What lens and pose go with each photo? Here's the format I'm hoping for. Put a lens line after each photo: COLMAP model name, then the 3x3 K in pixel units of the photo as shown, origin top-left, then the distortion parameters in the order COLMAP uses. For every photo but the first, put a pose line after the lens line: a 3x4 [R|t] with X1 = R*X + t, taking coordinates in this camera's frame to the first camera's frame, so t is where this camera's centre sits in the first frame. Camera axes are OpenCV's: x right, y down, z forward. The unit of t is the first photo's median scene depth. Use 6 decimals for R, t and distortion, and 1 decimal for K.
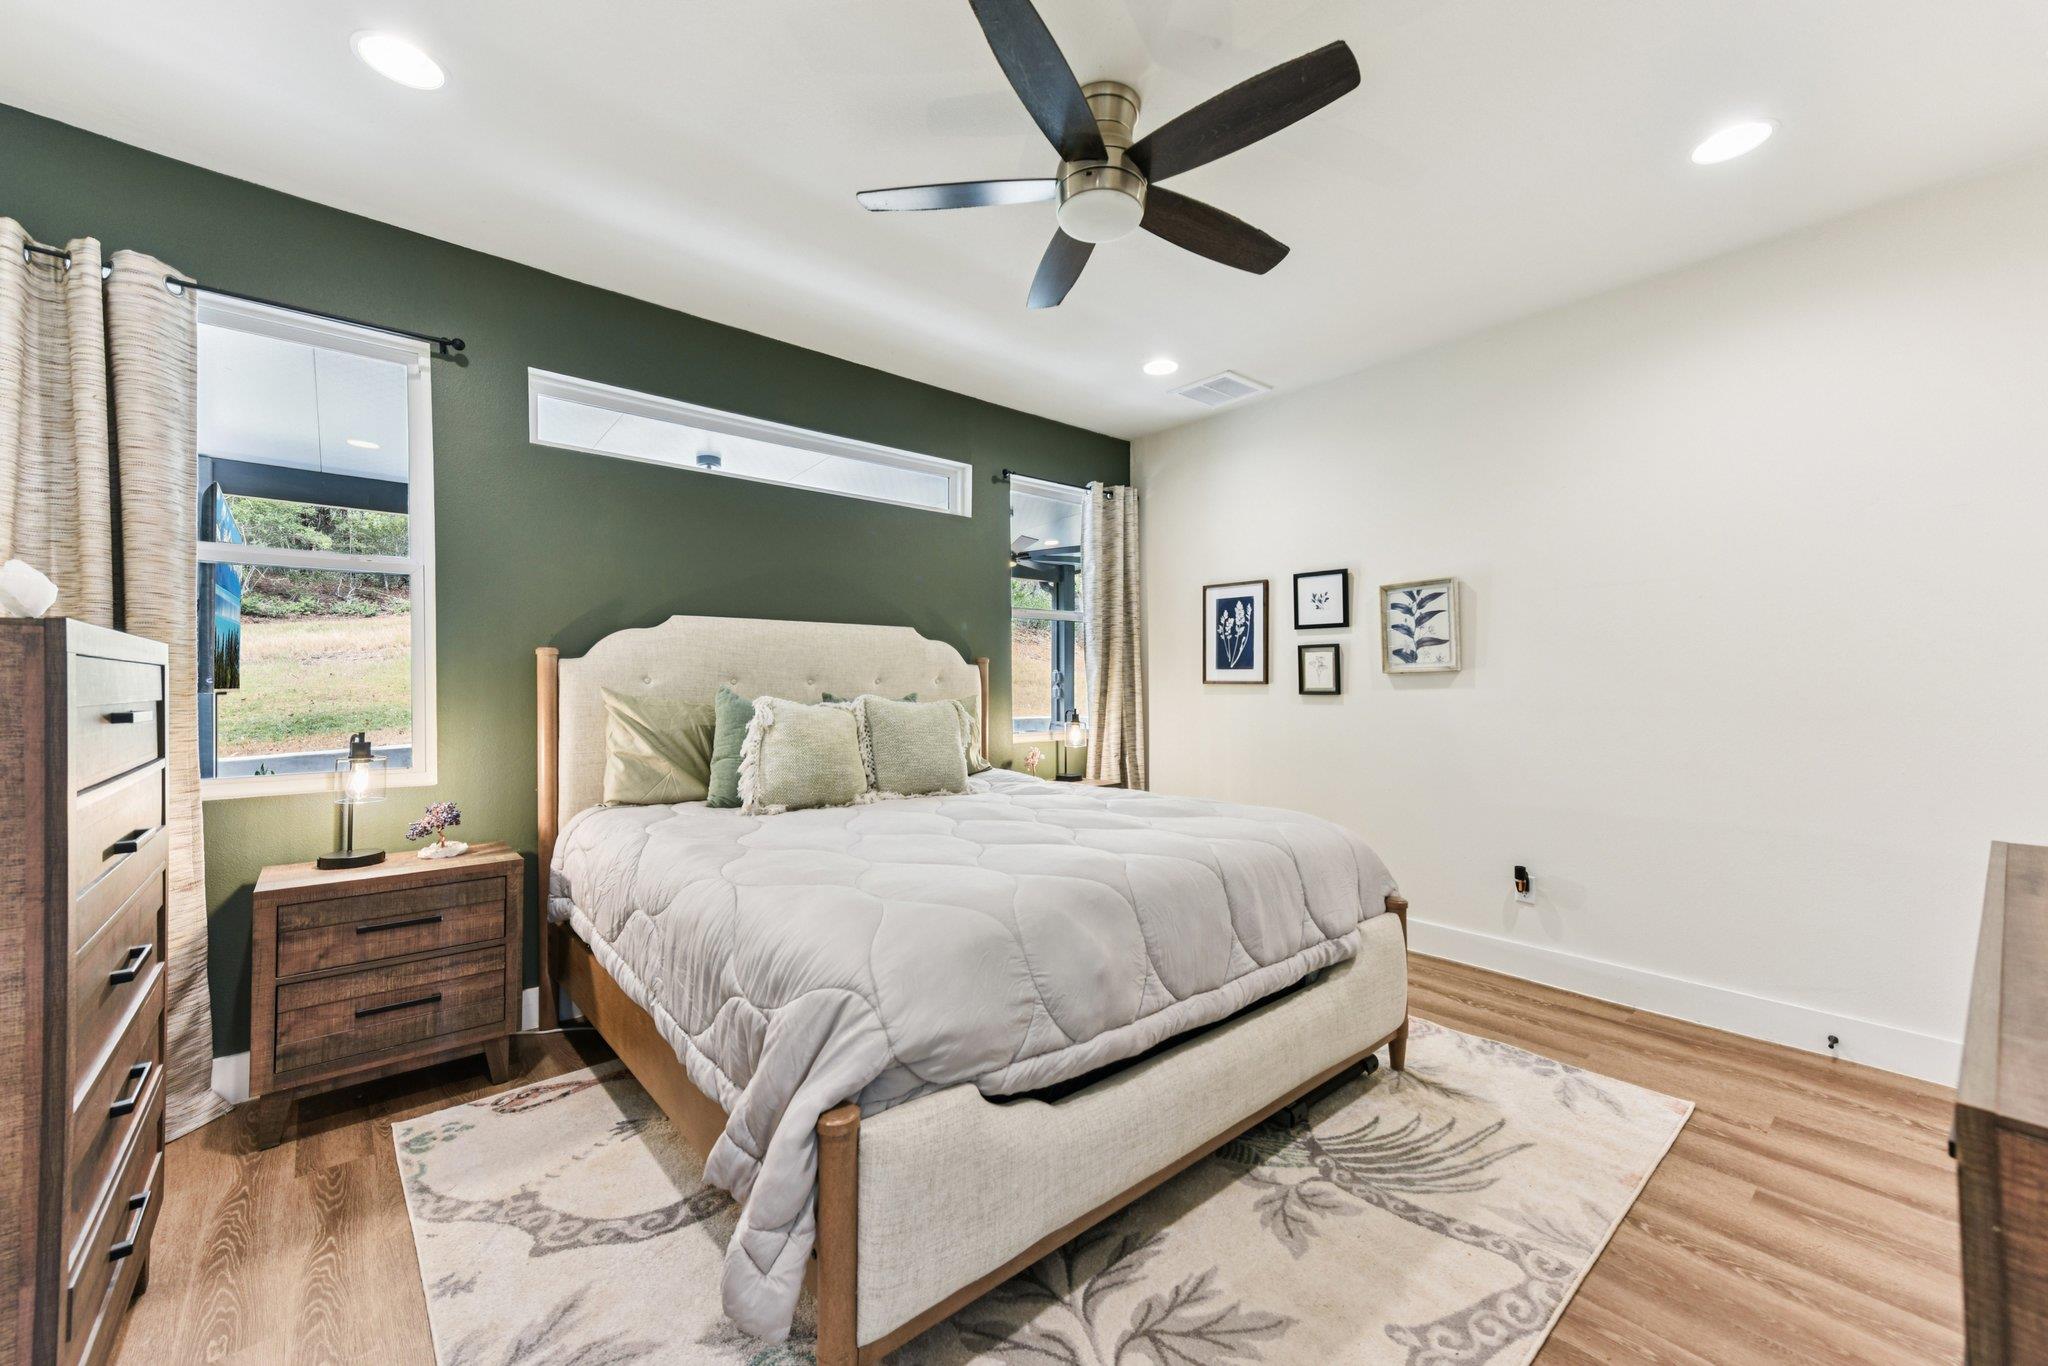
lens RADIAL K [[802.9, 0, 1014.3], [0, 802.9, 678.0], [0, 0, 1]] dist [0.034629, -0.000185]
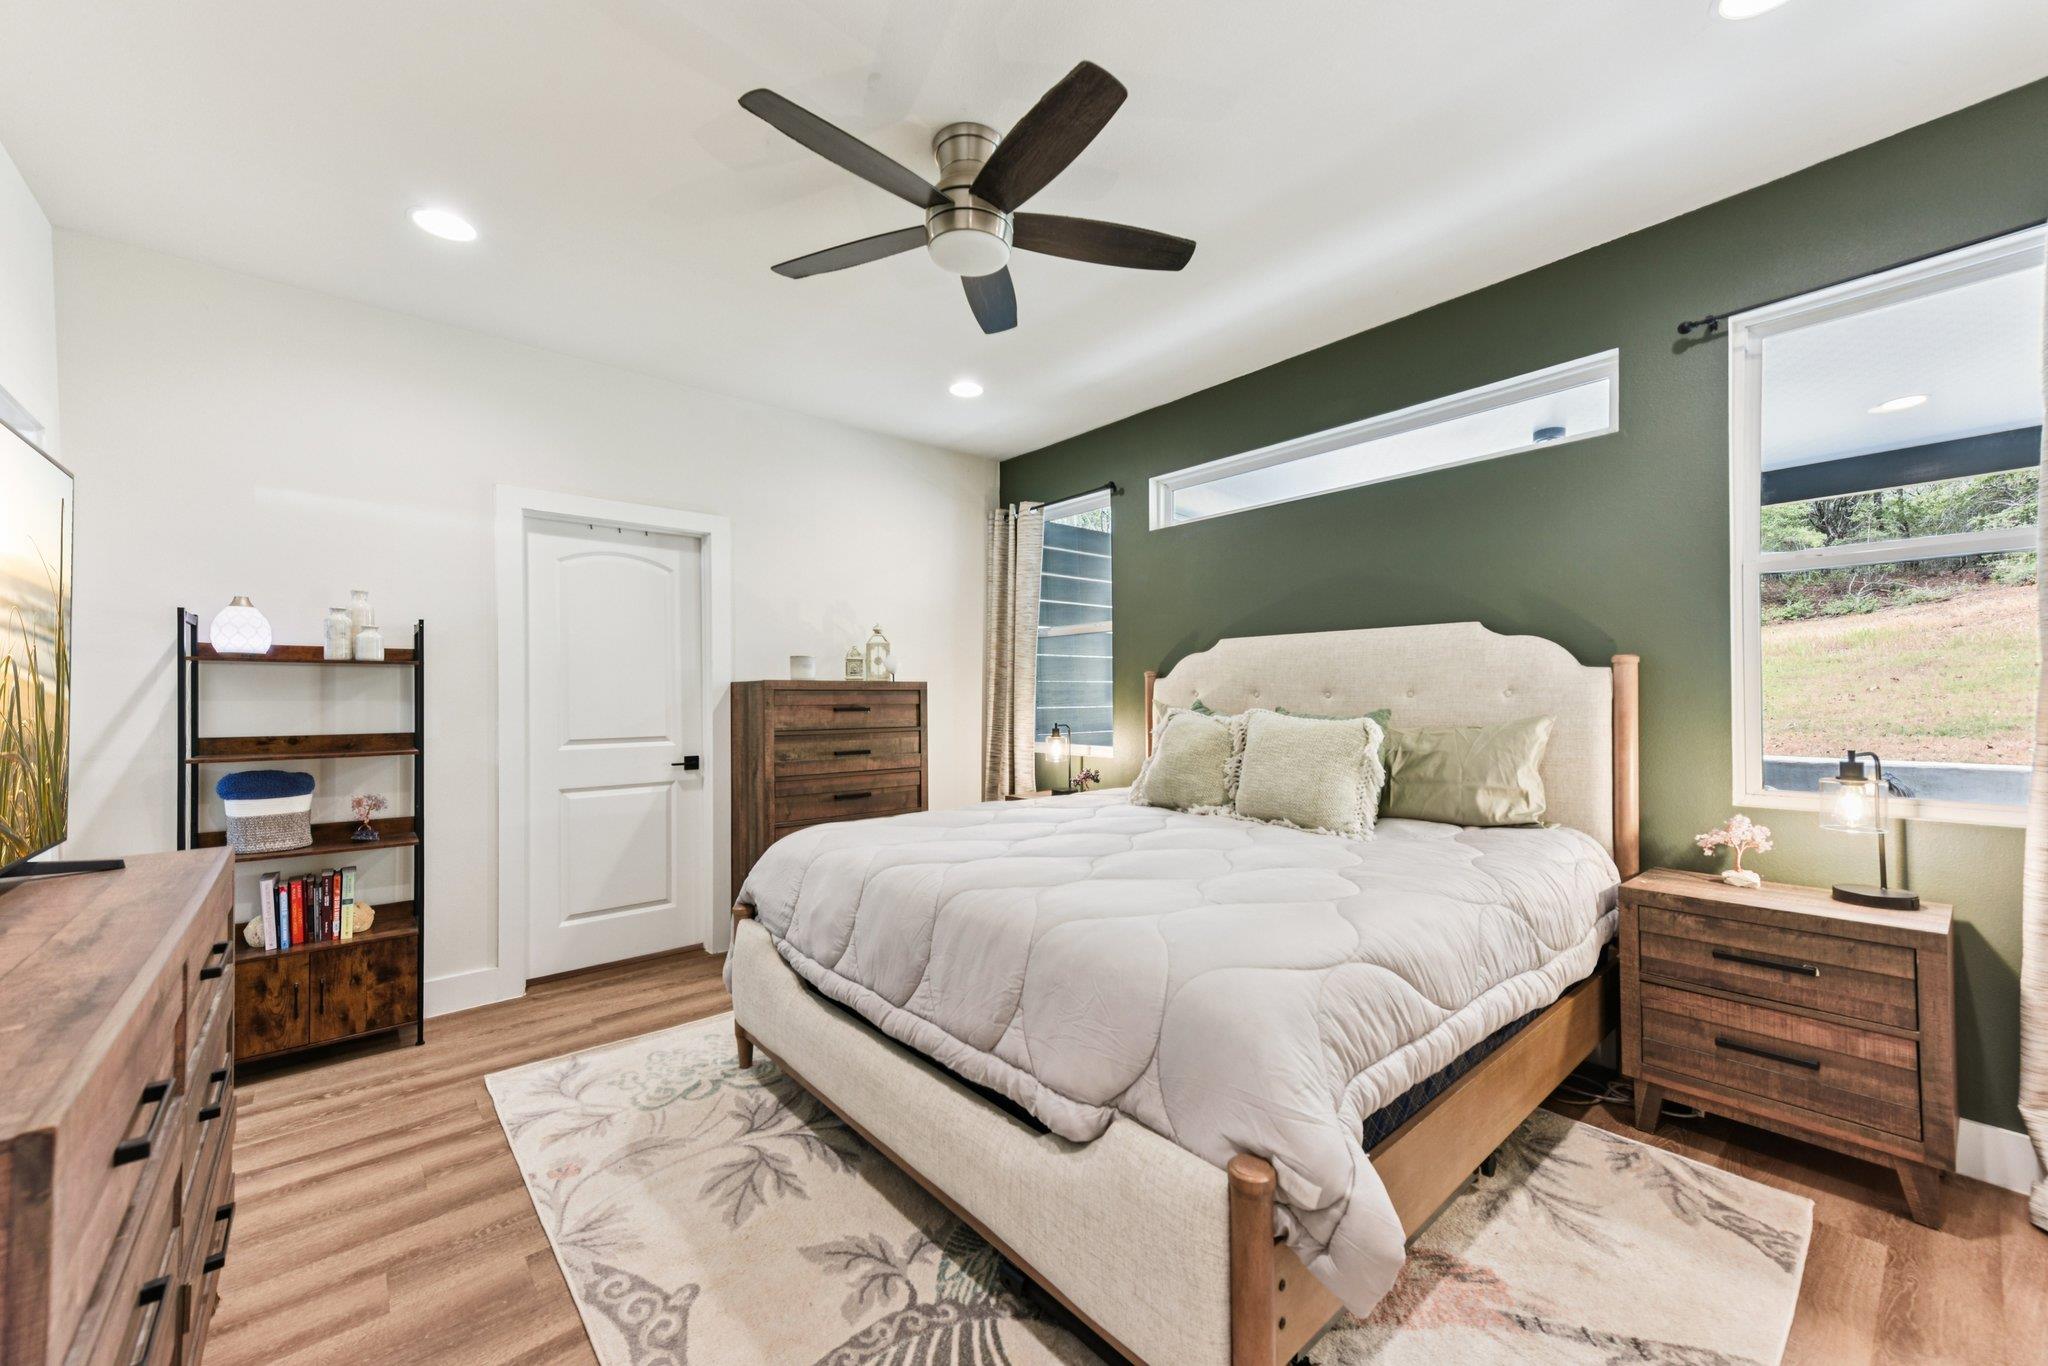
lens RADIAL K [[782.4, 0, 1018.1], [0, 782.4, 694.8], [0, 0, 1]] dist [0.036117, 0.000112]
pose [[0.015985, 0.001026, -0.999872, 1.162854], [0.011871, 0.999929, 0.001216, -0.000545], [0.999802, -0.011889, 0.015972, 1.080284]]
